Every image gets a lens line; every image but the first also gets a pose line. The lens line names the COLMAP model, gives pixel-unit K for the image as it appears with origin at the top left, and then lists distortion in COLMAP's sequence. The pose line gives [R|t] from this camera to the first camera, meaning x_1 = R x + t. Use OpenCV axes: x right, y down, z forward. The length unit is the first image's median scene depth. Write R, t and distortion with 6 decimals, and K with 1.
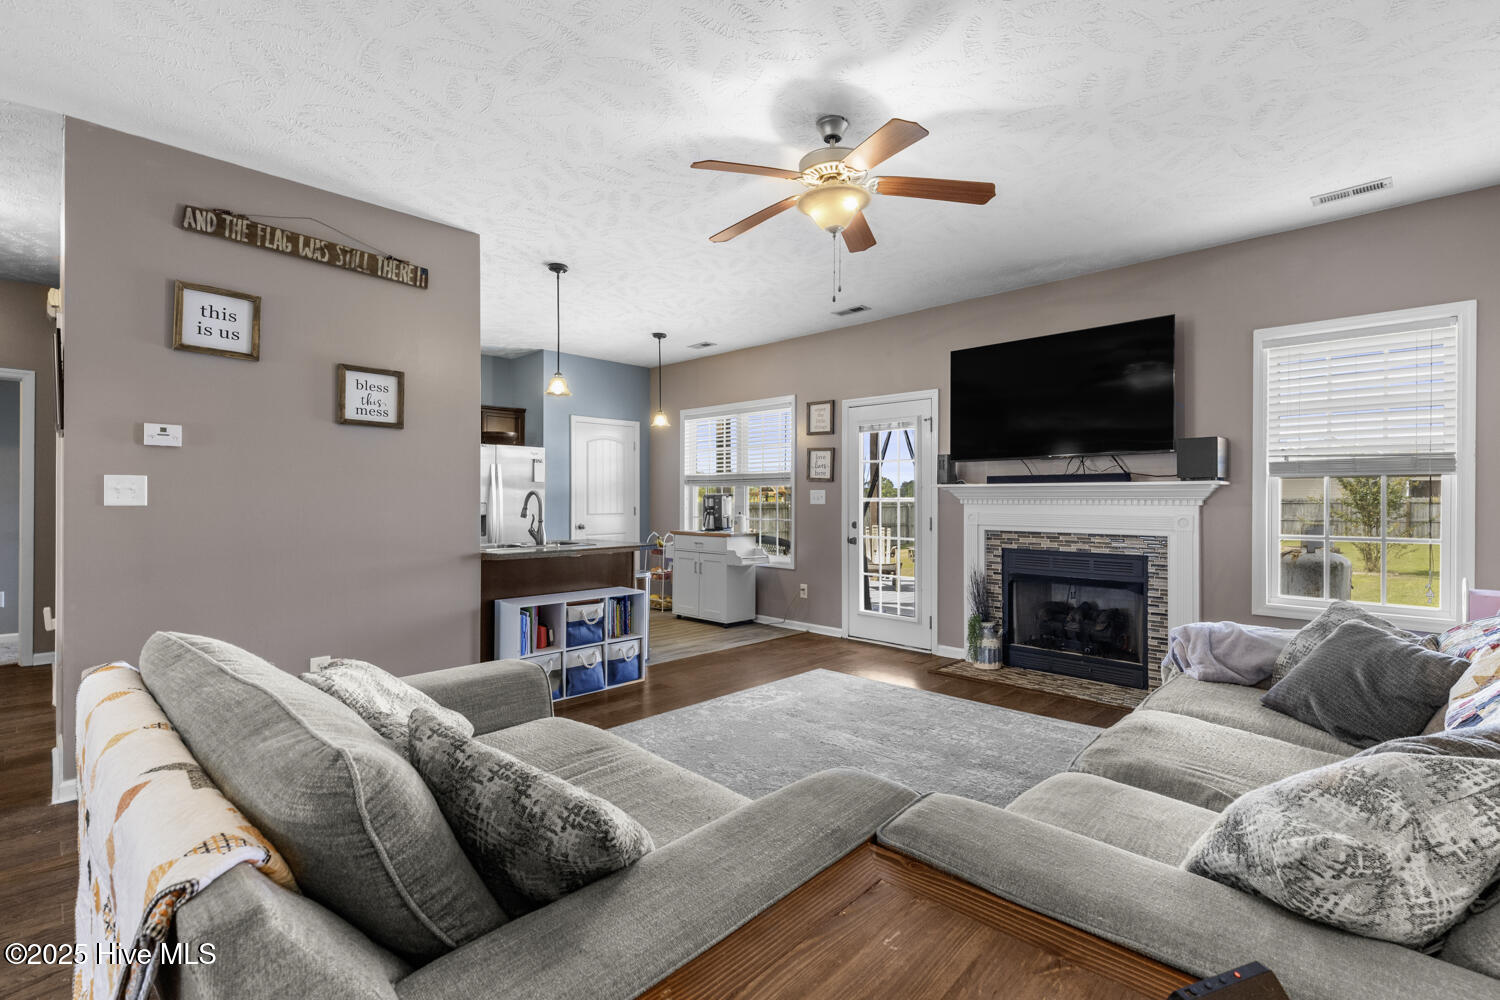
lens RADIAL K [[654.2, 0, 774.6], [0, 654.2, 500.4], [0, 0, 1]] dist [0.009422, -0.002654]
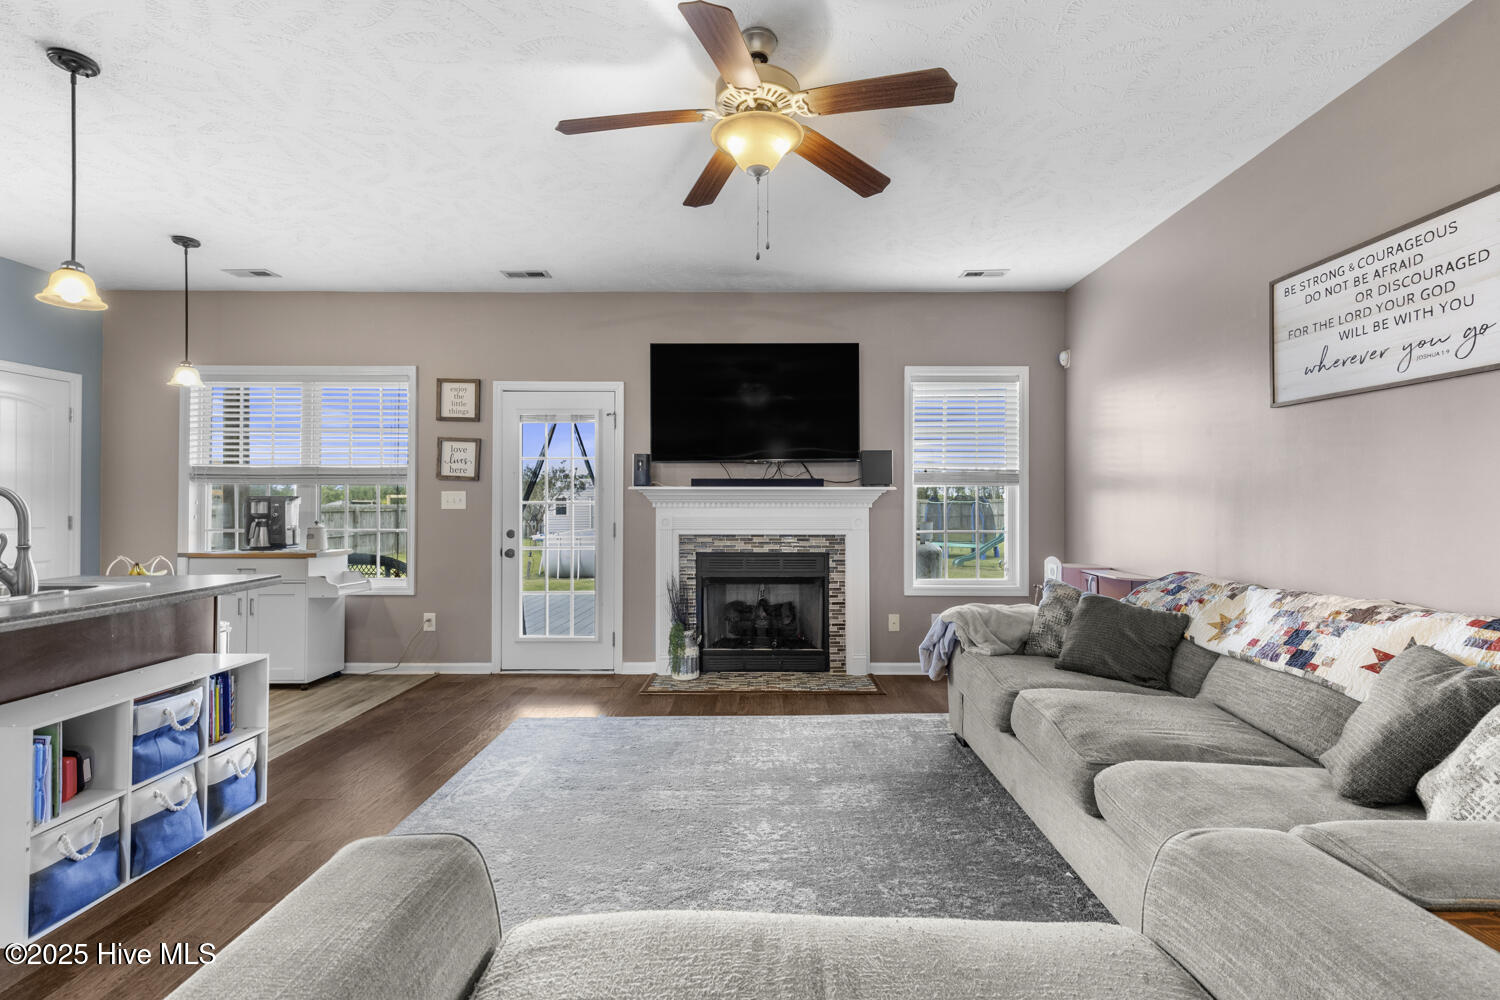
lens RADIAL K [[654.2, 0, 745.4], [0, 654.2, 494.8], [0, 0, 1]] dist [0.009422, -0.002654]
pose [[0.742365, 0.007081, 0.669958, -0.283152], [0.002109, 0.999915, -0.012905, -0.000708], [-0.669992, 0.010993, 0.742287, 0.251795]]
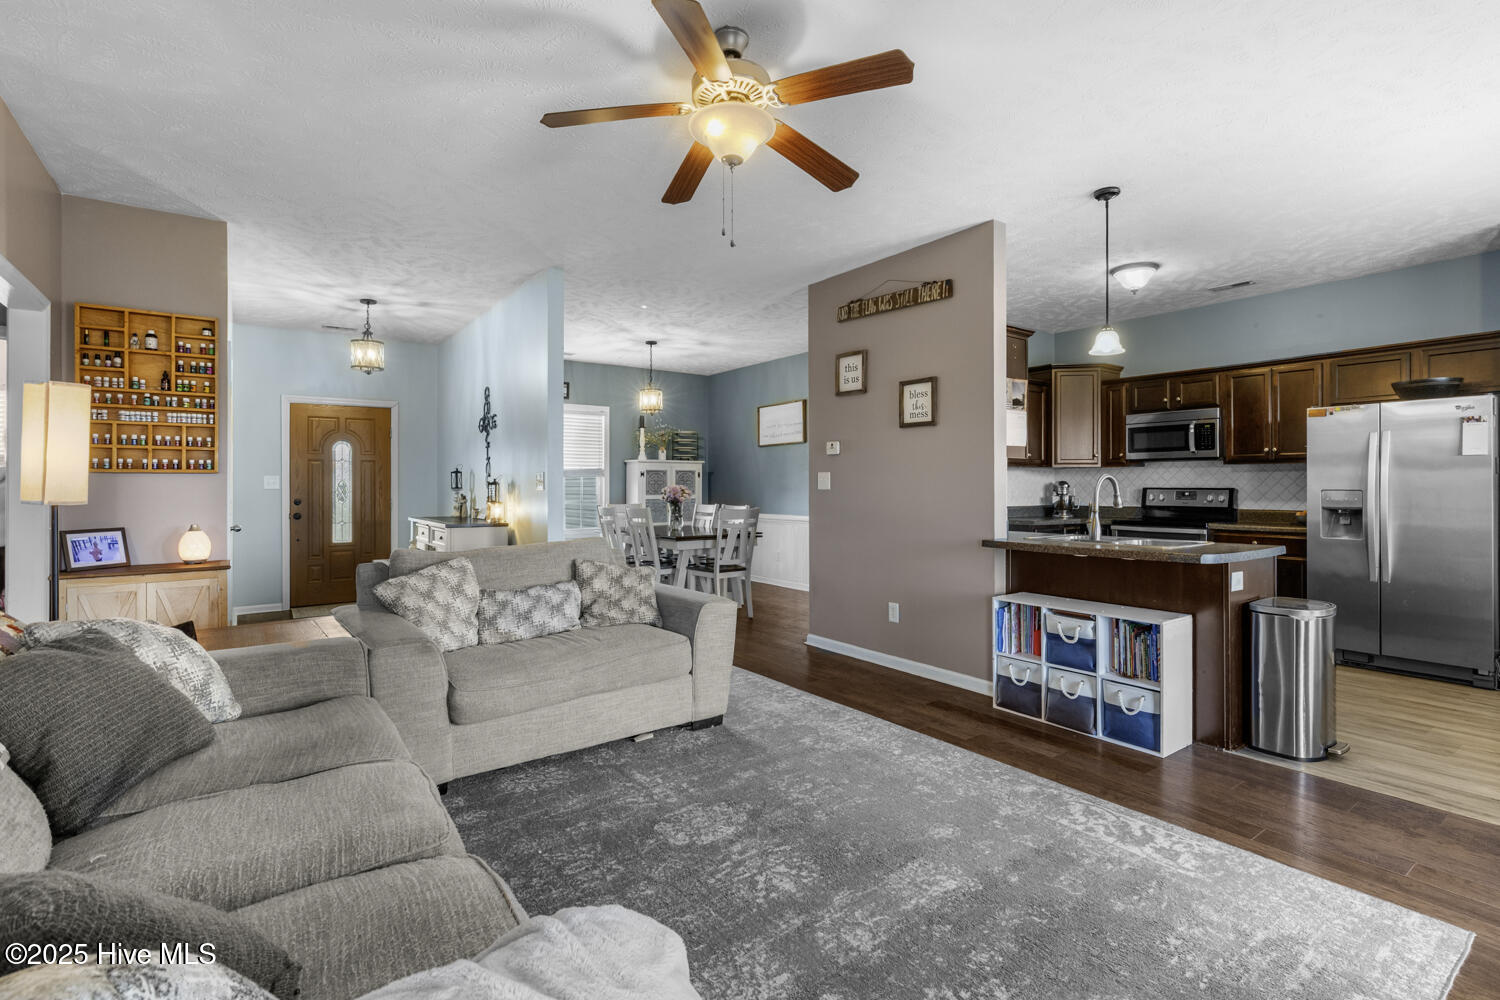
lens RADIAL K [[734.6, 0, 747.7], [0, 734.6, 486.3], [0, 0, 1]] dist [-0.004302, -0.001028]
pose [[-0.195489, -0.002378, -0.980703, 0.618599], [0.000034, 0.999997, -0.002432, 0.001916], [0.980706, -0.000509, -0.195488, 0.738843]]
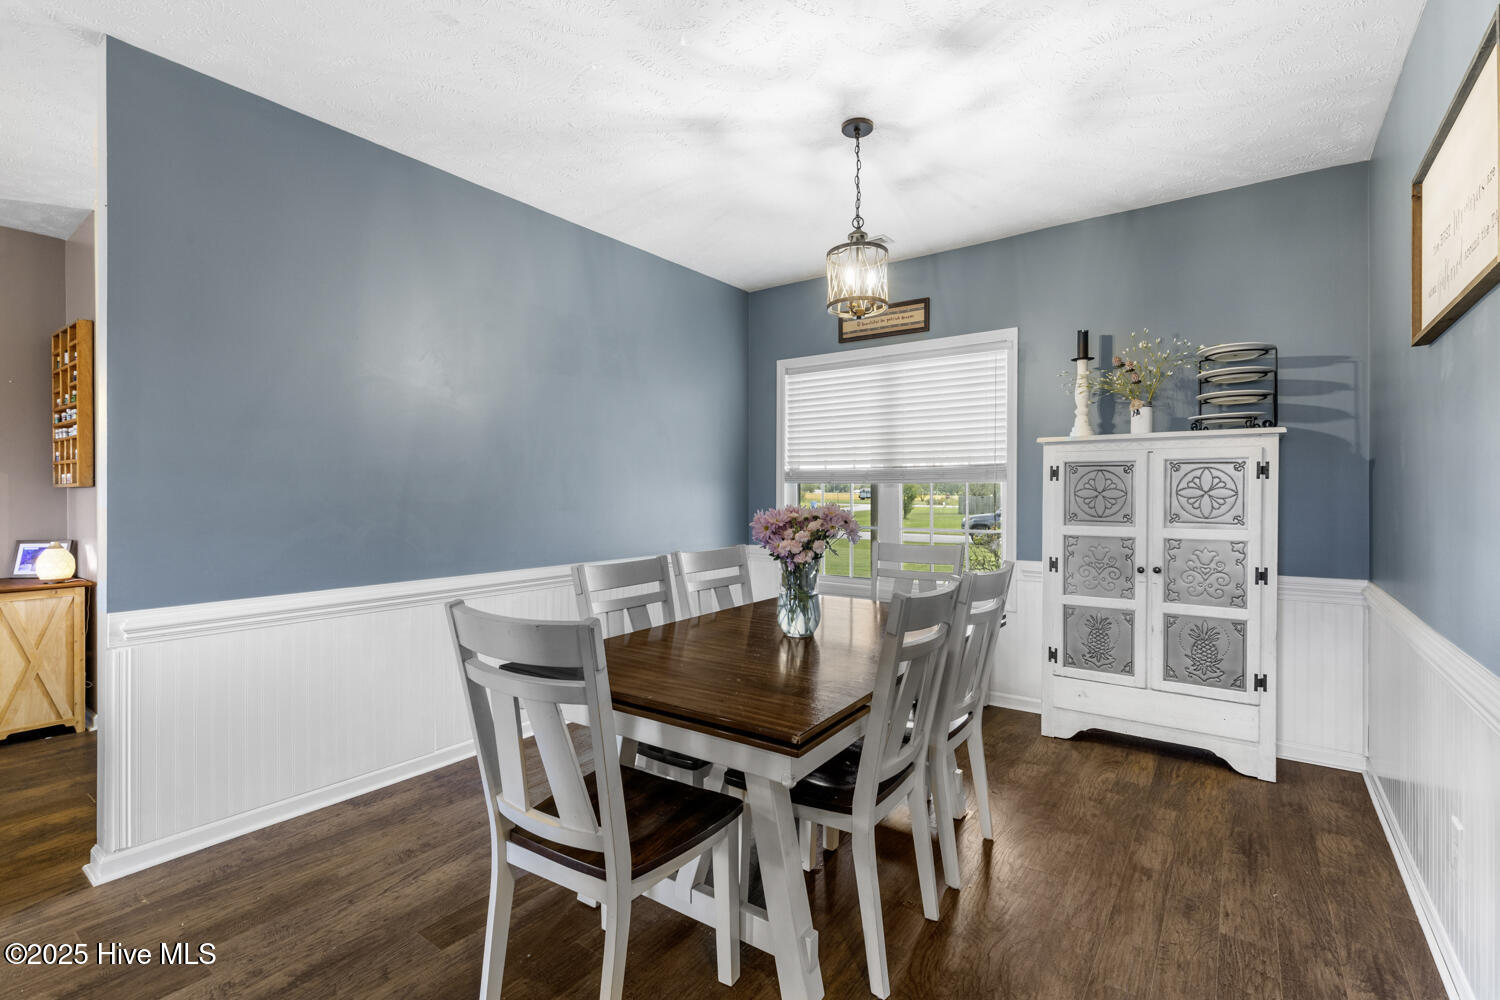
lens RADIAL K [[654.2, 0, 780.9], [0, 654.2, 494.0], [0, 0, 1]] dist [0.009422, -0.002654]
pose [[-0.992951, -0.001471, -0.118514, -0.929499], [-0.002255, 0.999976, 0.006488, -0.017088], [0.118502, 0.006710, -0.992931, 0.756239]]
